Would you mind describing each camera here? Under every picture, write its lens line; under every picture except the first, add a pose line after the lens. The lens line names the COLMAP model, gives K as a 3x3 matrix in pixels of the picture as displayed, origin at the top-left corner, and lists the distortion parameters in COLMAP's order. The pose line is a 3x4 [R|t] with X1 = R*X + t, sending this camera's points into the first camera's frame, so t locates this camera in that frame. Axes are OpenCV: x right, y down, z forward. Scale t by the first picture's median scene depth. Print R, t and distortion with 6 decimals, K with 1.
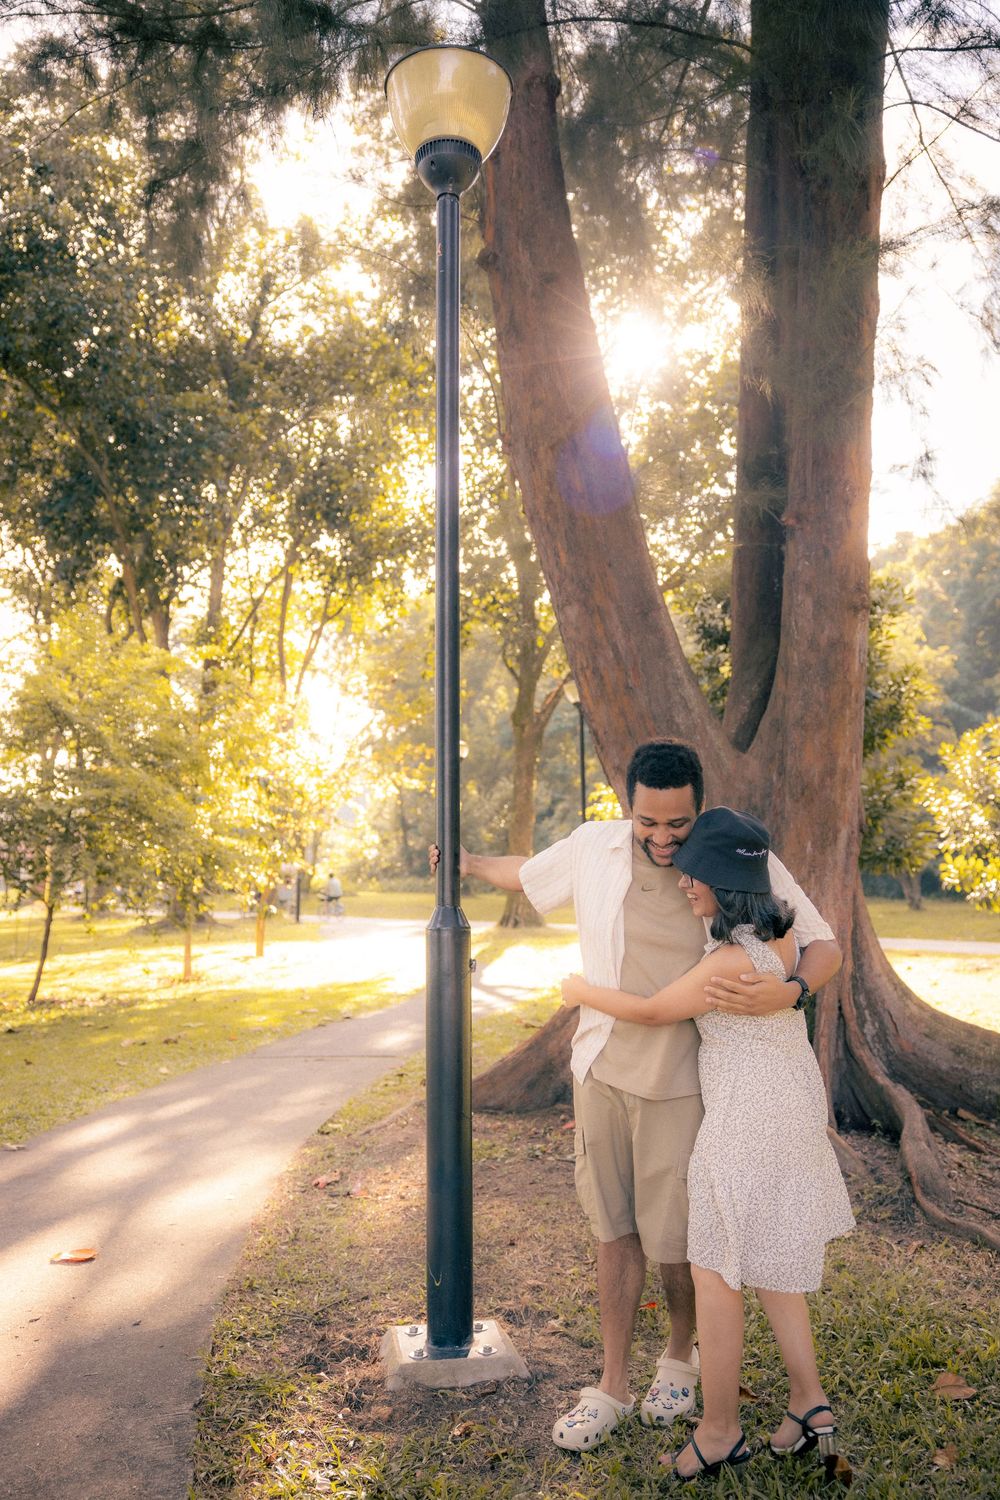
lens RADIAL K [[1285.7, 0, 499.1], [0, 1285.7, 746.6], [0, 0, 1]] dist [-0.011772, 0.010394]
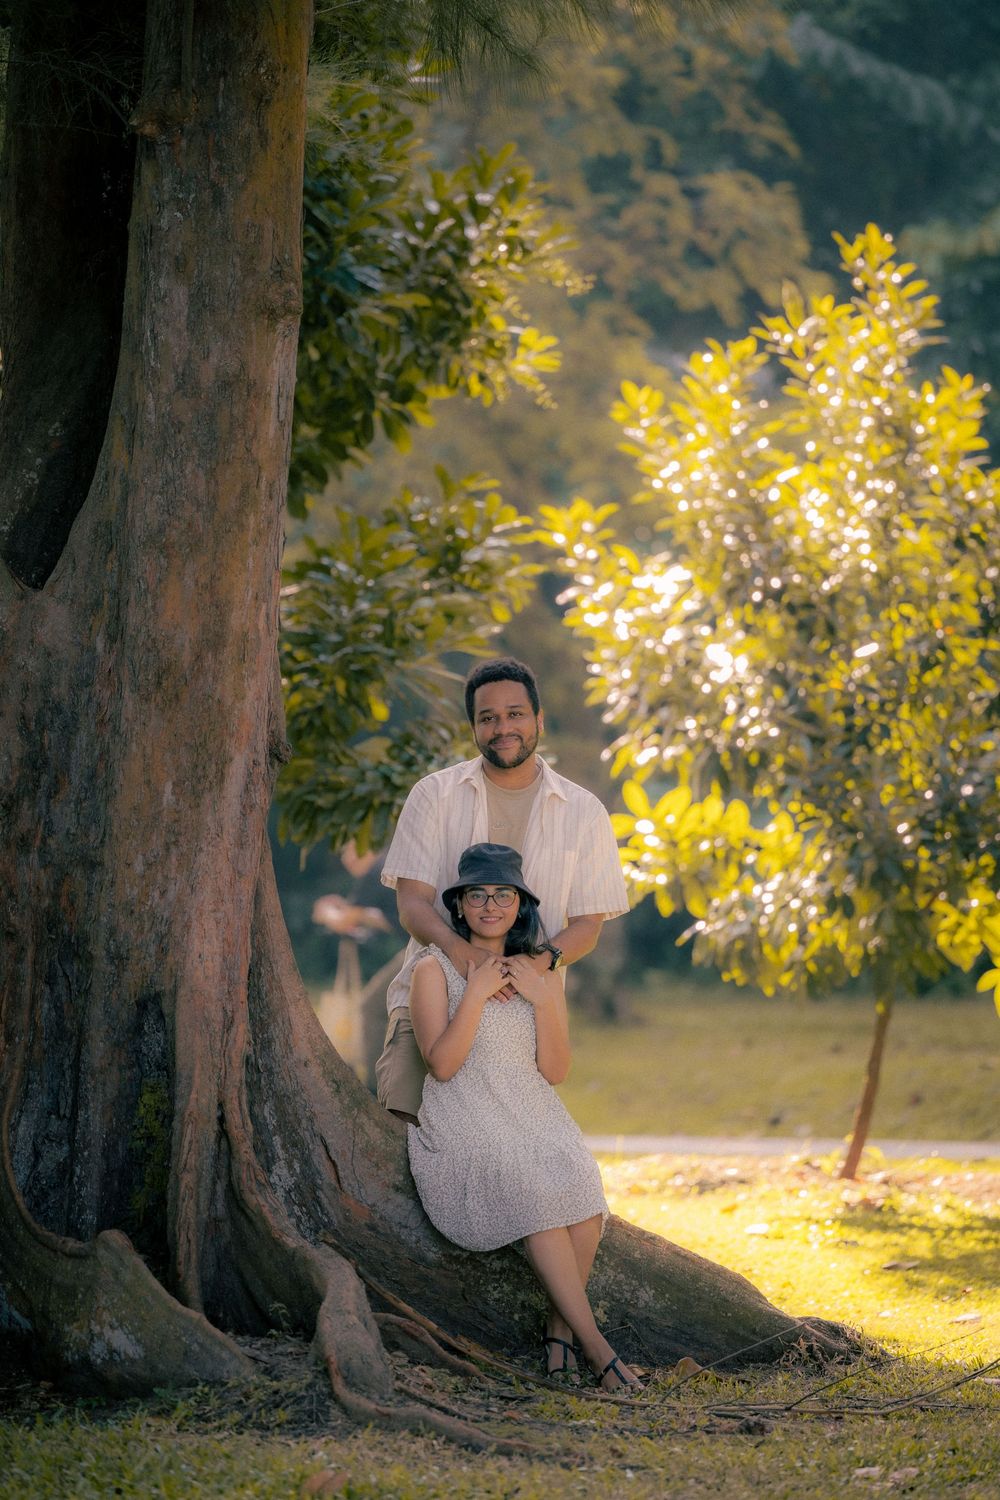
lens RADIAL K [[6798.7, 0, 501.0], [0, 6798.7, 751.9], [0, 0, 1]] dist [0.094382, 0.000000]
pose [[0.957895, 0.005293, 0.287069, -0.150831], [-0.029272, 0.996421, 0.079303, -0.058150], [-0.285622, -0.084367, 0.954622, -0.596602]]
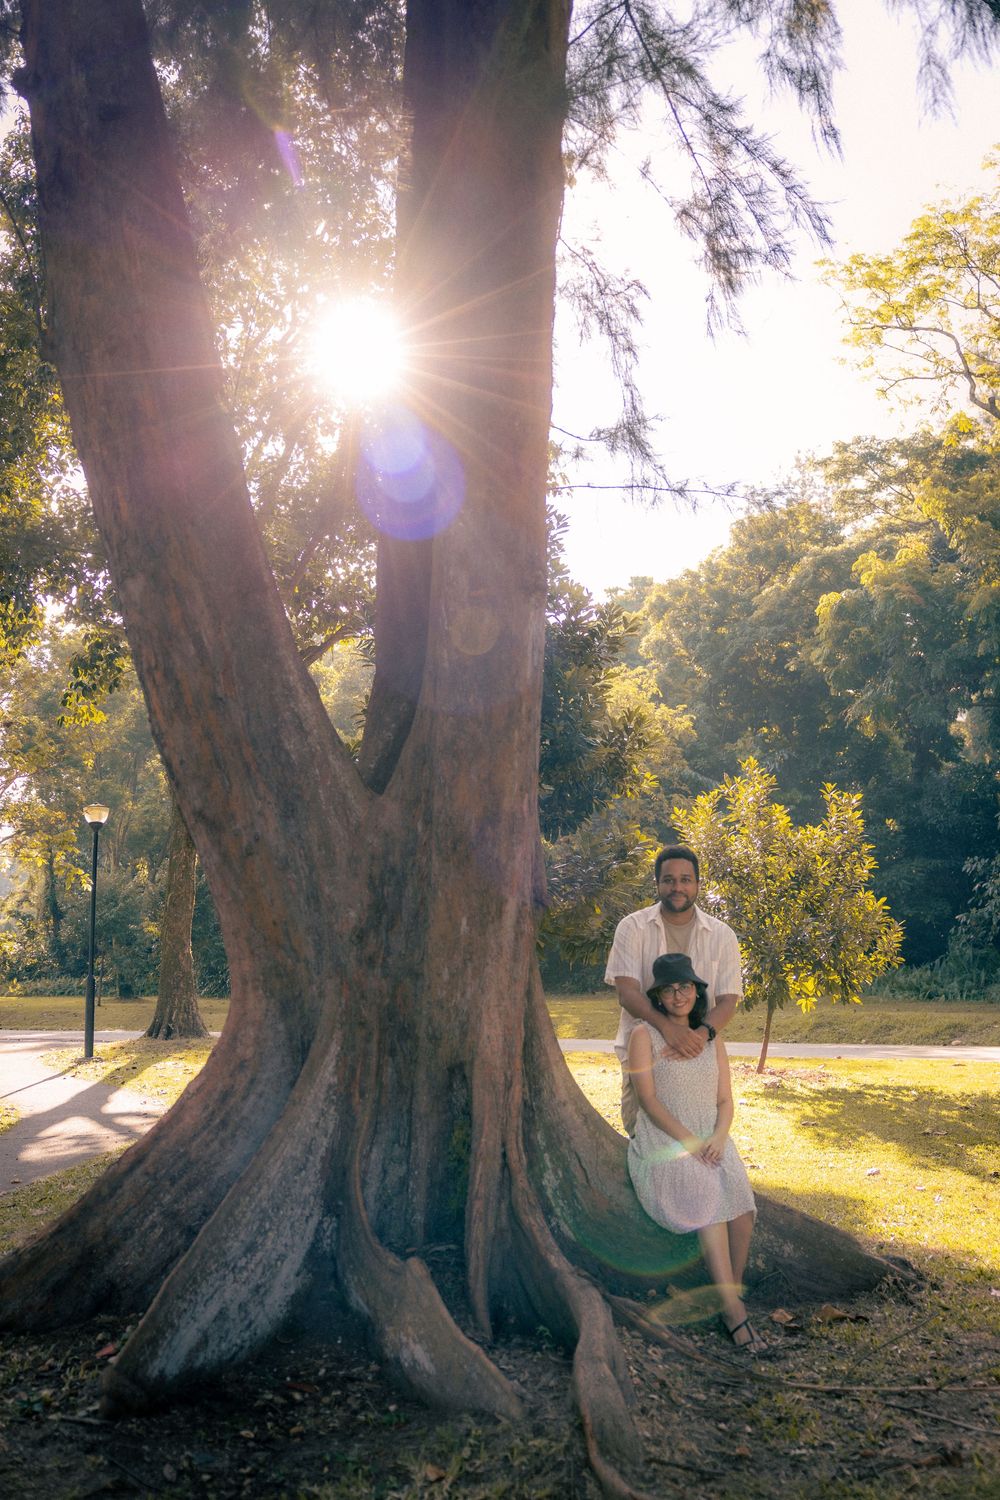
lens RADIAL K [[1508.8, 0, 500.0], [0, 1508.8, 759.1], [0, 0, 1]] dist [0.011509, 0.000000]
pose [[0.977537, 0.012005, 0.210423, 0.034142], [-0.003800, 0.999218, -0.039353, 0.007855], [-0.210731, 0.037670, 0.976818, 0.073131]]
